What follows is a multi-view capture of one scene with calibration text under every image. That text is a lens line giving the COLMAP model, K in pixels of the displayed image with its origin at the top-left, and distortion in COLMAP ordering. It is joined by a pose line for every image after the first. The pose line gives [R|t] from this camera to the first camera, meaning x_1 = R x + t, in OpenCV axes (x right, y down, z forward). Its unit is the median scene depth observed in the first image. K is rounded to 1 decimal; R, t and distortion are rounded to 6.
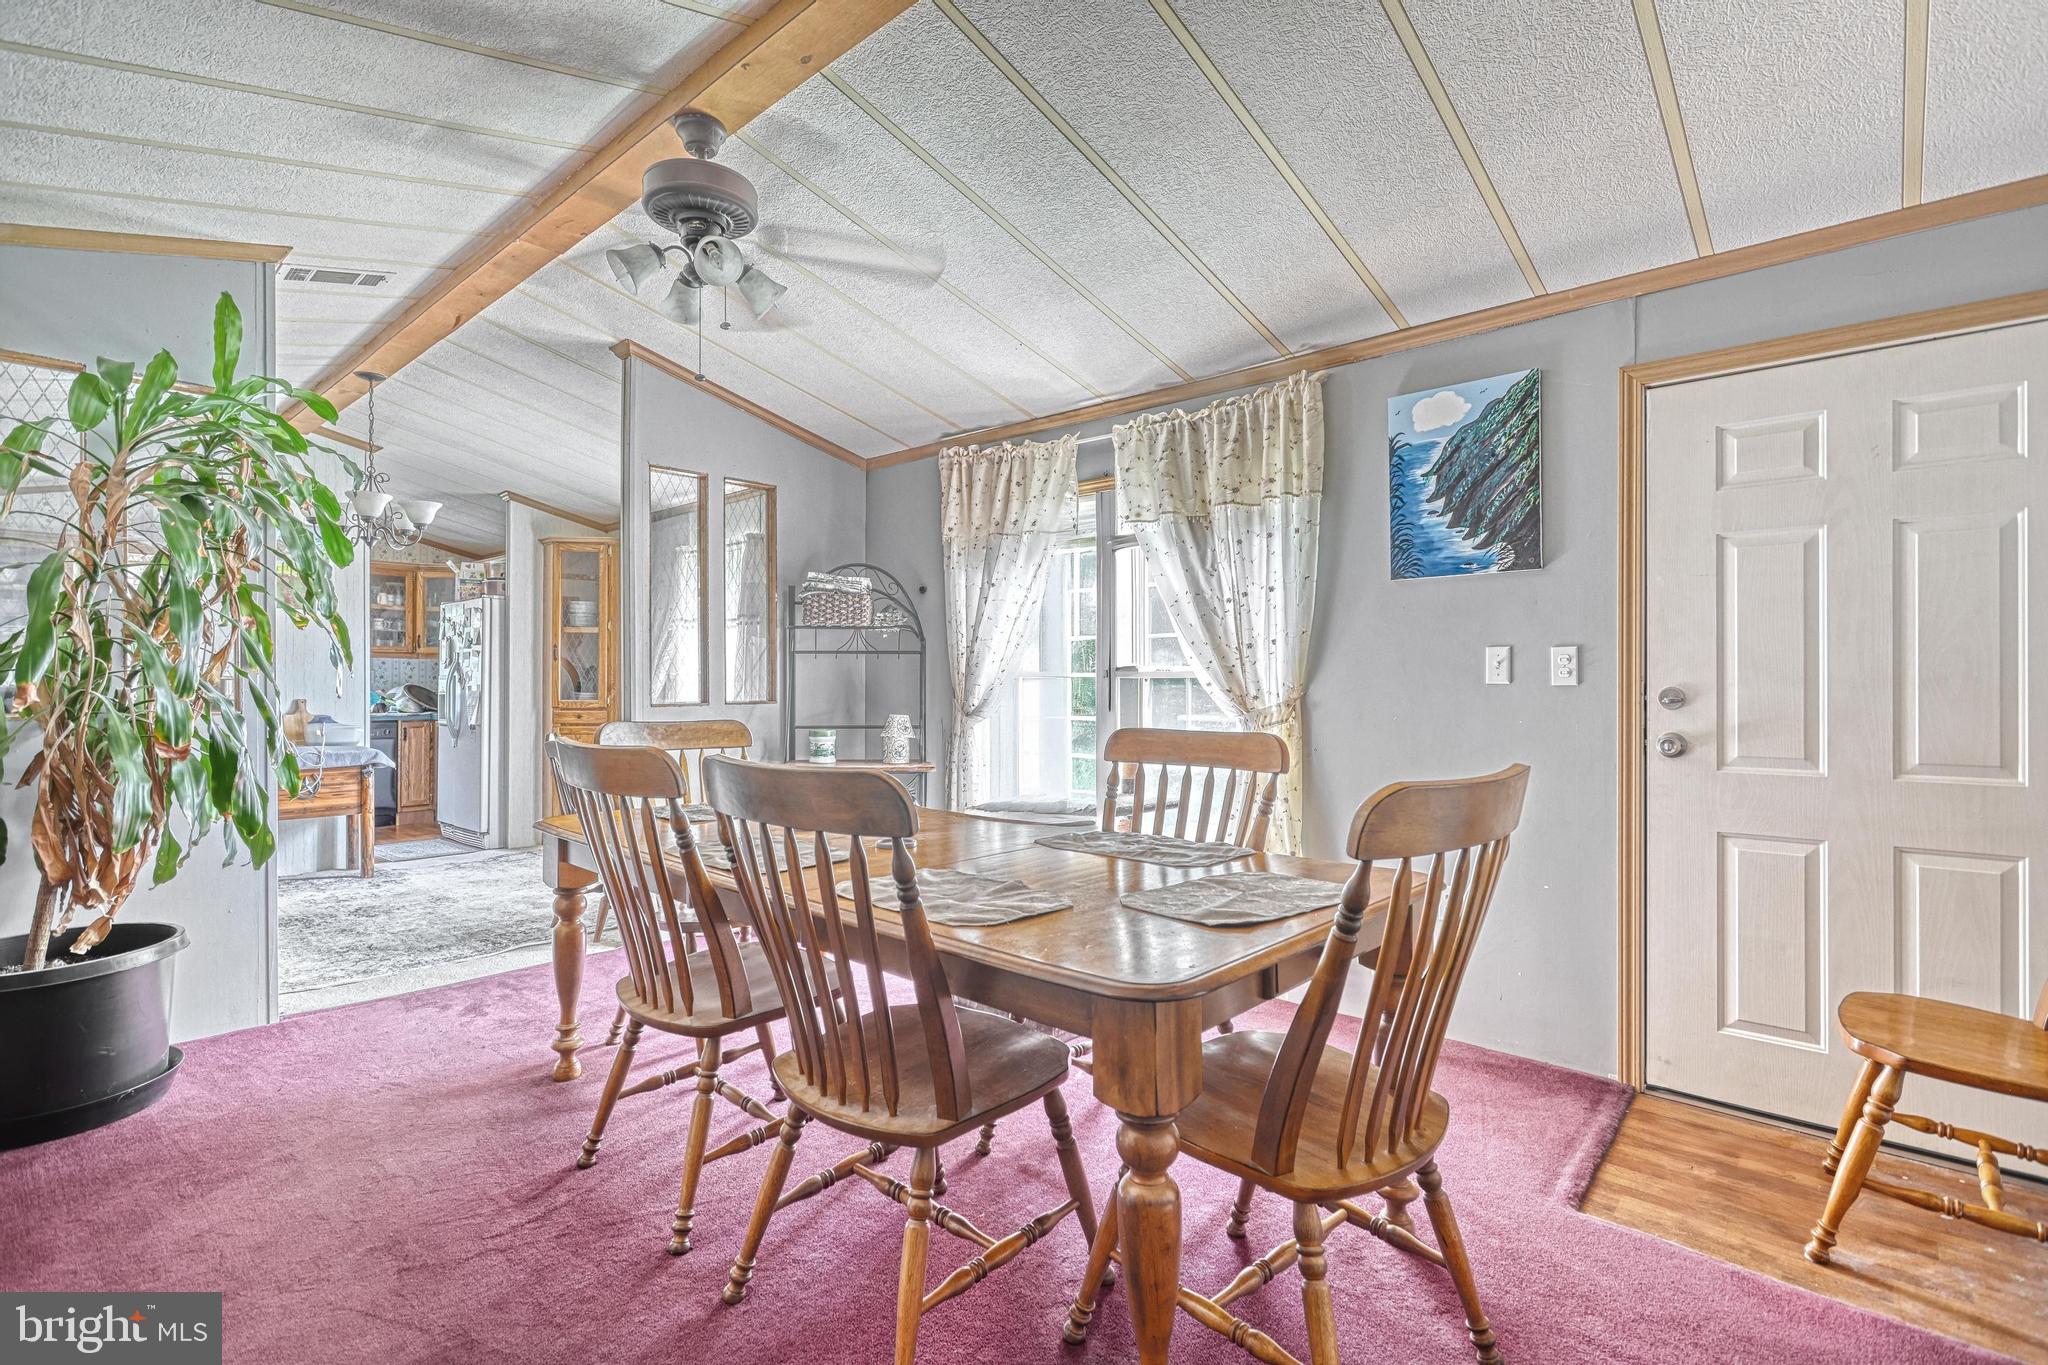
lens RADIAL K [[966.4, 0, 1026.5], [0, 966.4, 680.5], [0, 0, 1]] dist [-0.003808, -0.000191]
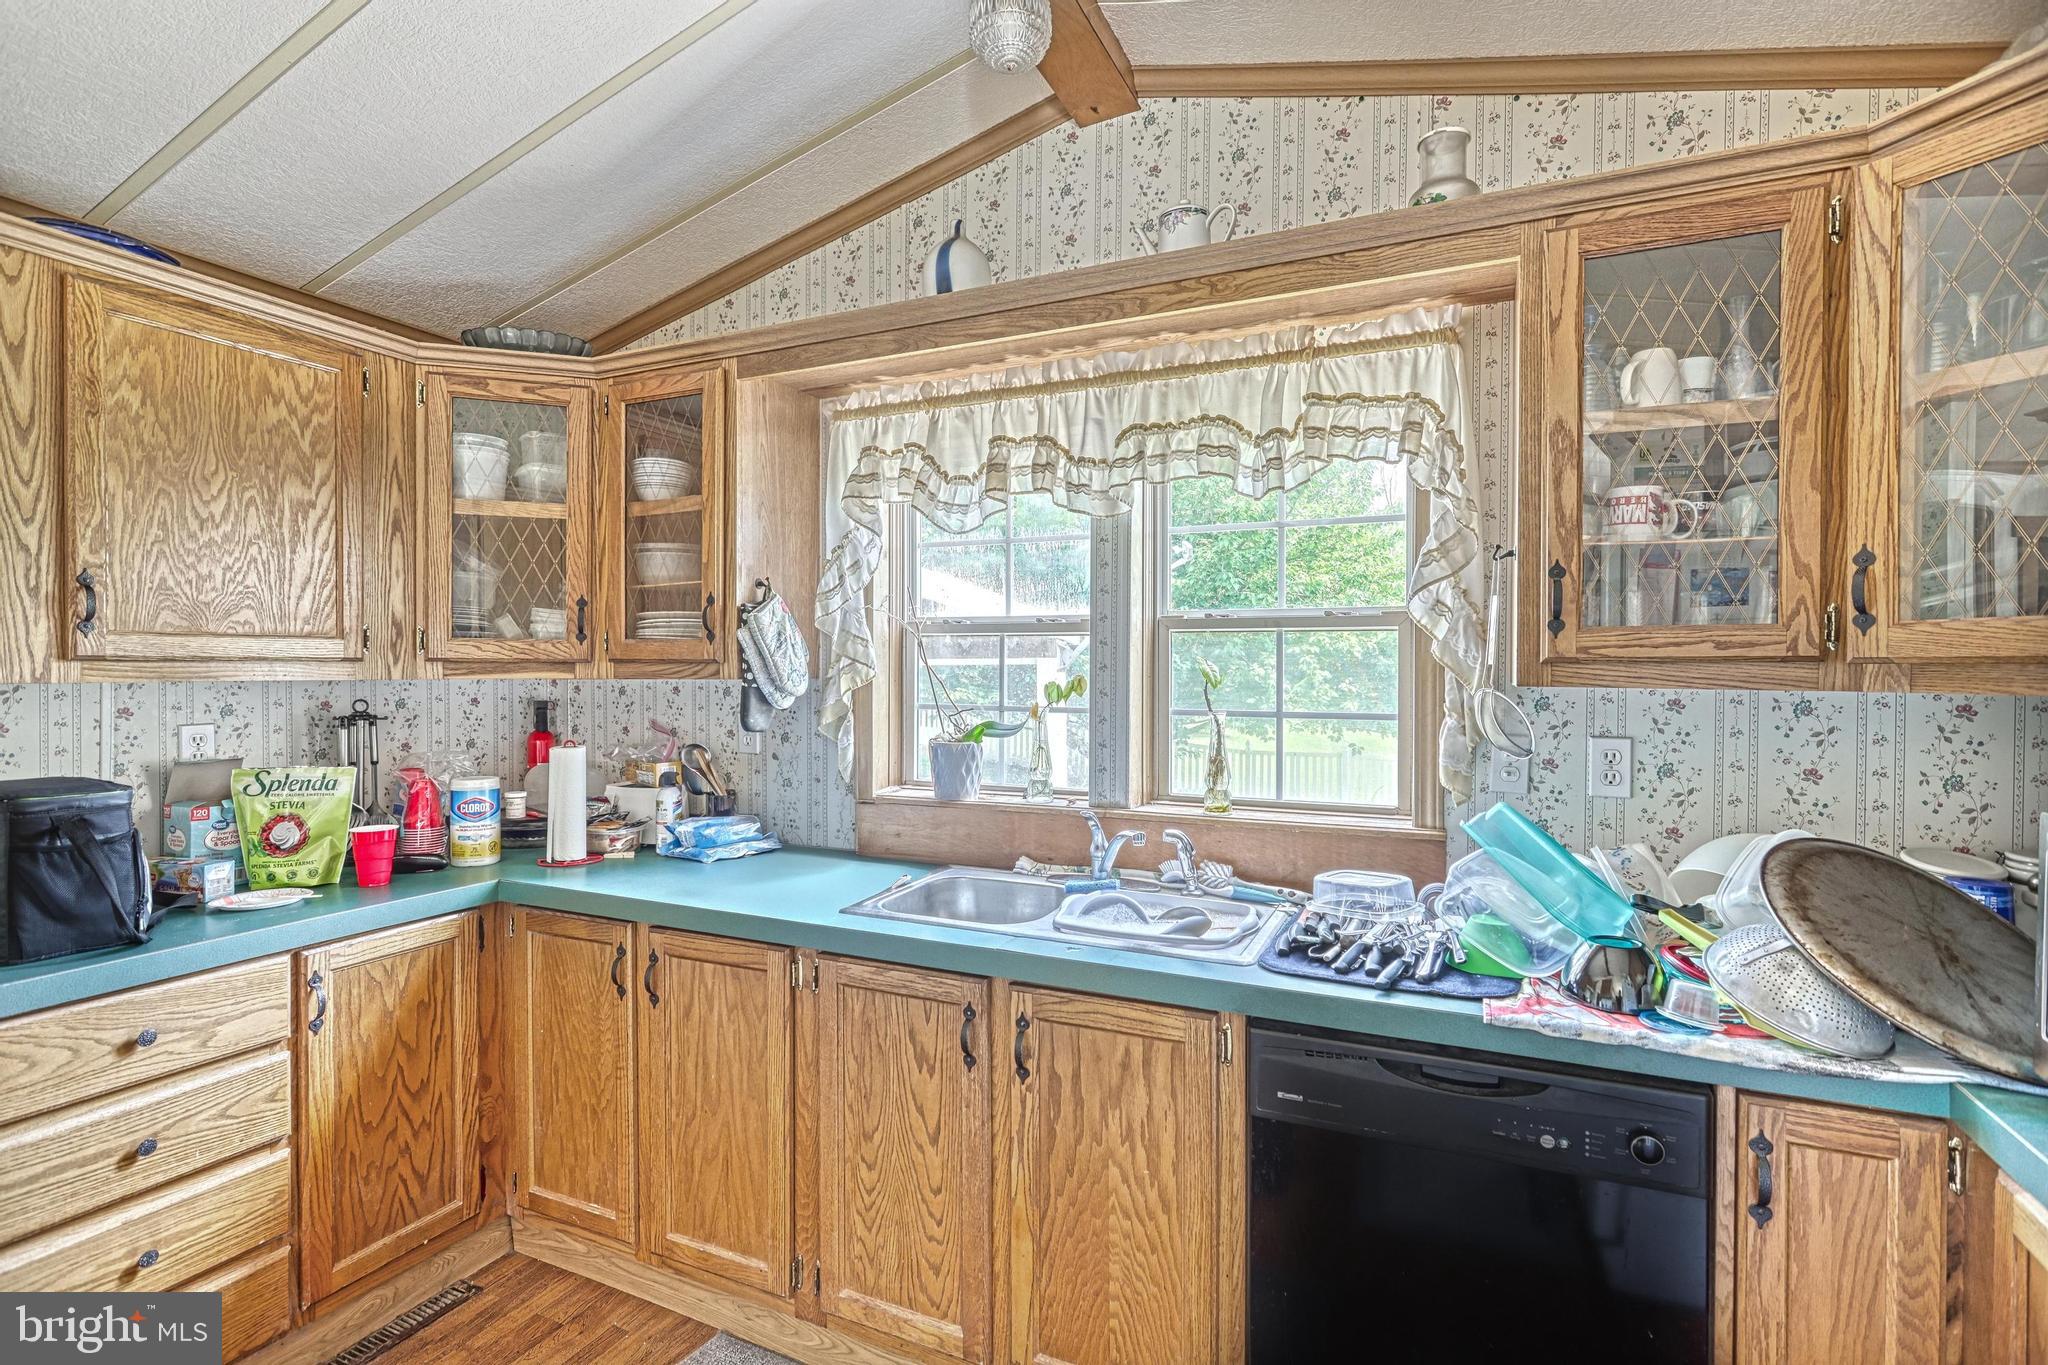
lens RADIAL K [[966.4, 0, 1021.7], [0, 966.4, 682.5], [0, 0, 1]] dist [-0.003808, -0.000191]
pose [[0.298424, 0.003516, -0.954427, -0.611340], [-0.000324, 0.999994, 0.003583, -0.029459], [0.954433, -0.000760, 0.298423, 0.964372]]
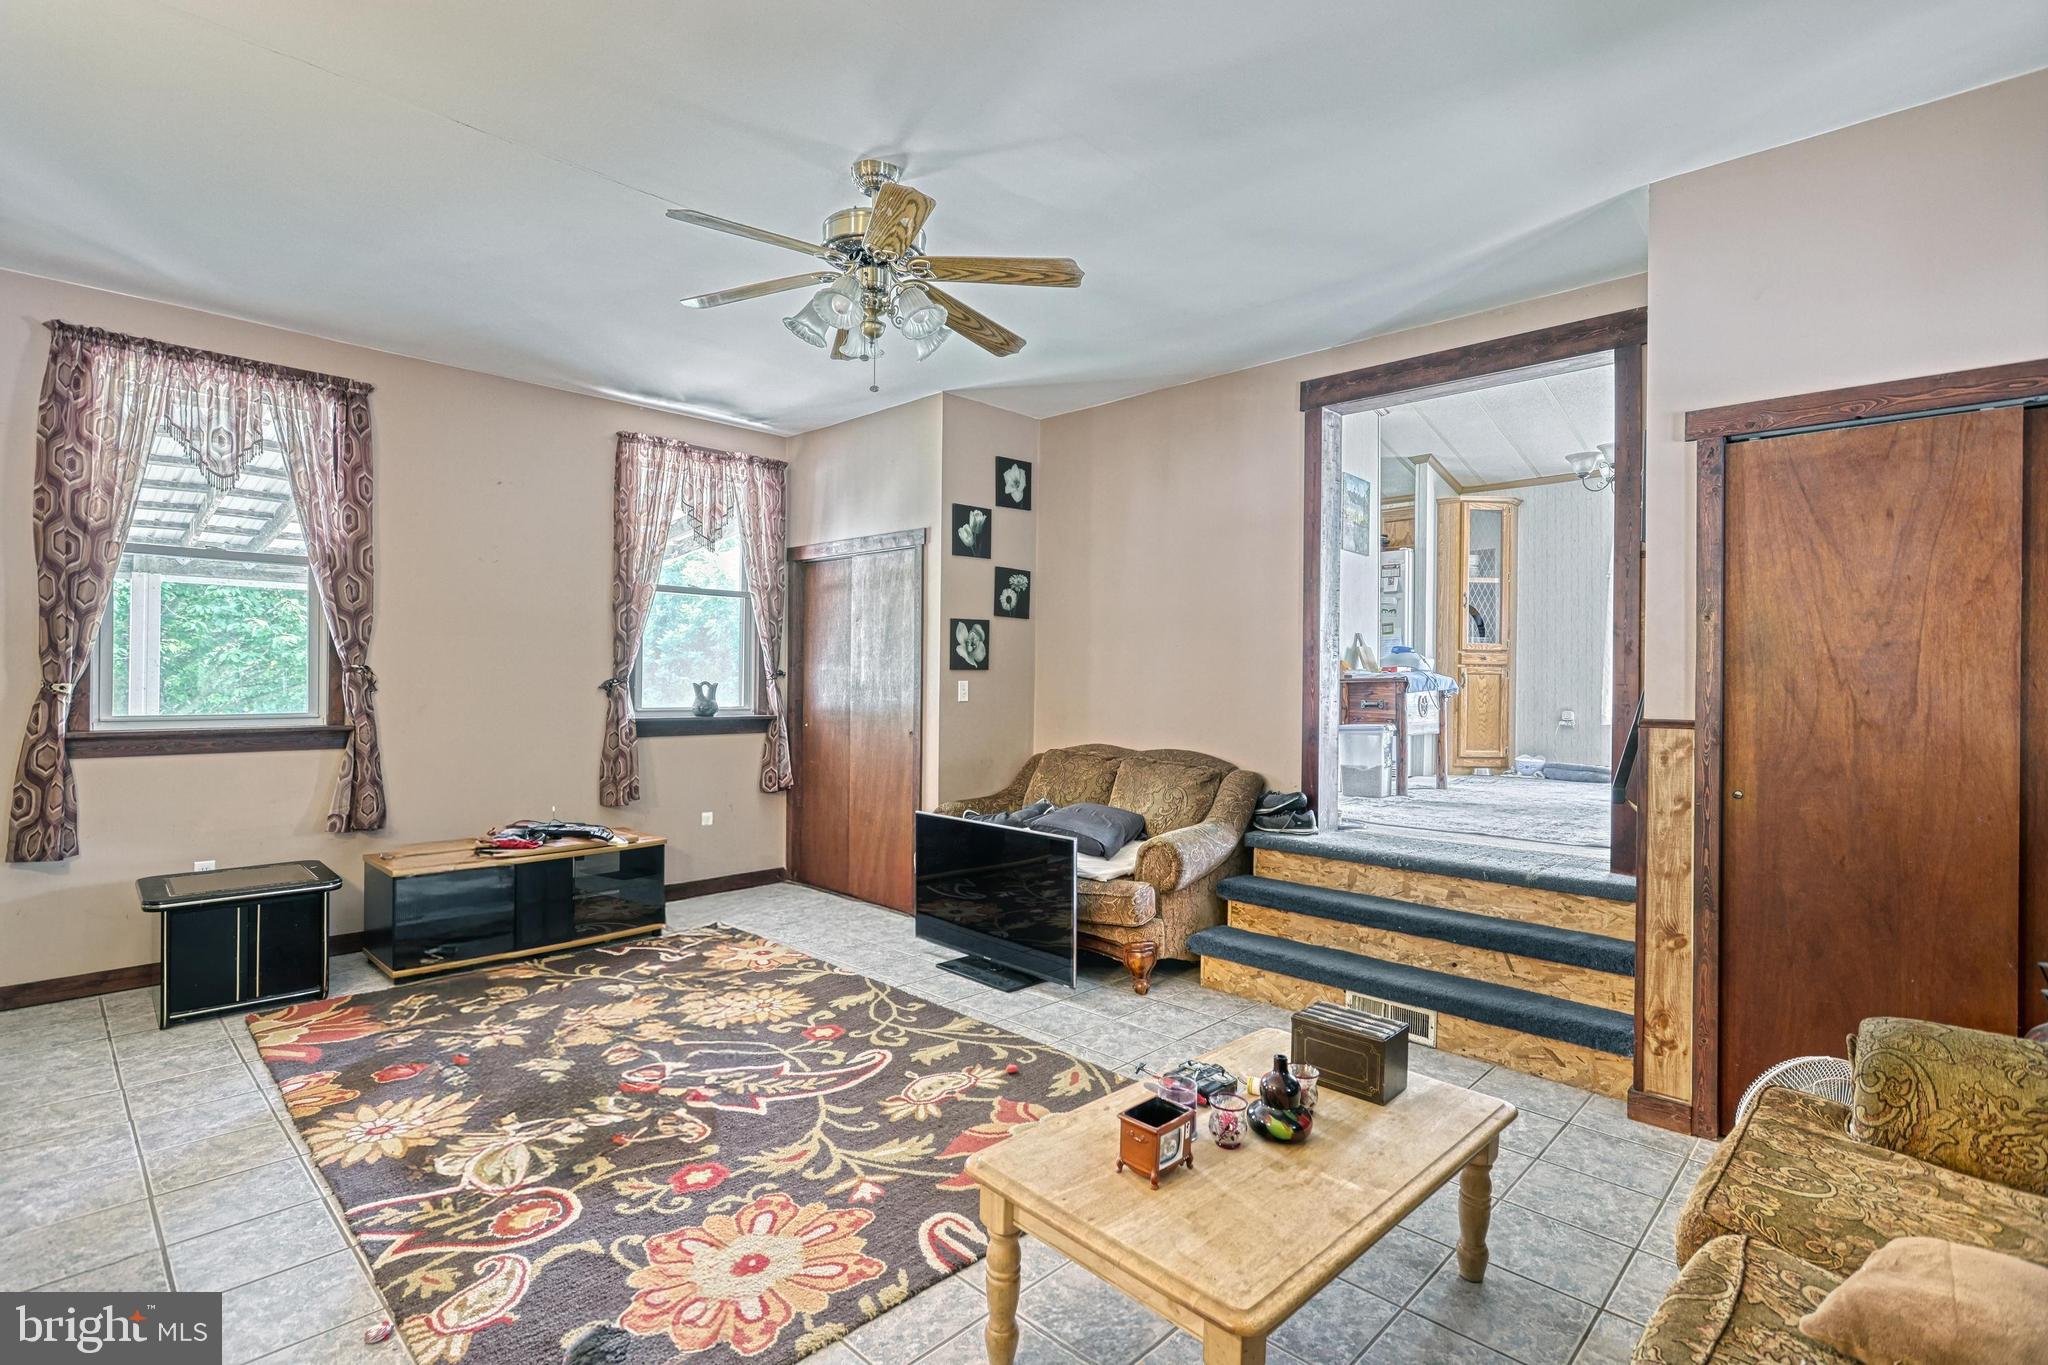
lens RADIAL K [[966.4, 0, 1027.2], [0, 966.4, 672.3], [0, 0, 1]] dist [-0.003808, -0.000191]
pose [[0.999692, 0.008455, -0.023354, -0.936129], [-0.008621, 0.999938, -0.007021, 0.064360], [0.023293, 0.007220, 0.999703, -0.112622]]
